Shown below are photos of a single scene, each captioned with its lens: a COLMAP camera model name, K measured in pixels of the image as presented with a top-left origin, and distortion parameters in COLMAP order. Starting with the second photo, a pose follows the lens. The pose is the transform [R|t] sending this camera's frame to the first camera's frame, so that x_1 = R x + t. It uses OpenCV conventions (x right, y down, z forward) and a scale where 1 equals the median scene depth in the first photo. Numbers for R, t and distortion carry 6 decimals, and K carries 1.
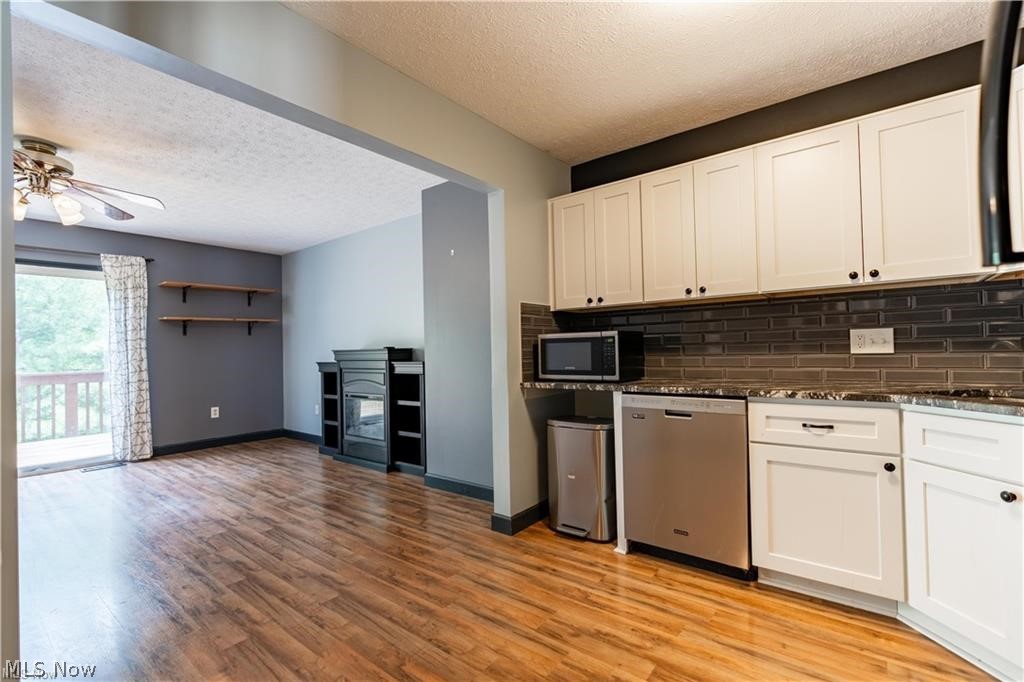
lens RADIAL K [[461.9, 0, 519.5], [0, 461.9, 345.0], [0, 0, 1]] dist [-0.017392, 0.005078]
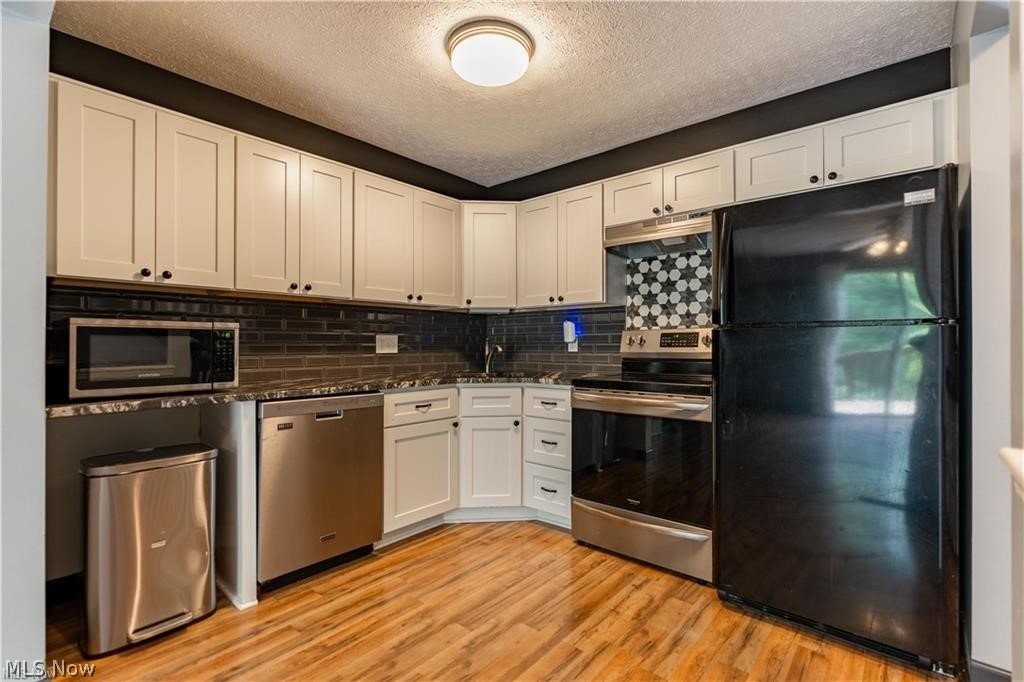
lens RADIAL K [[461.9, 0, 511.6], [0, 461.9, 346.8], [0, 0, 1]] dist [-0.017392, 0.005078]
pose [[0.039912, 0.018790, 0.999027, -0.448335], [-0.011396, 0.999767, -0.018349, 0.014854], [-0.999138, -0.010653, 0.040117, 0.429976]]
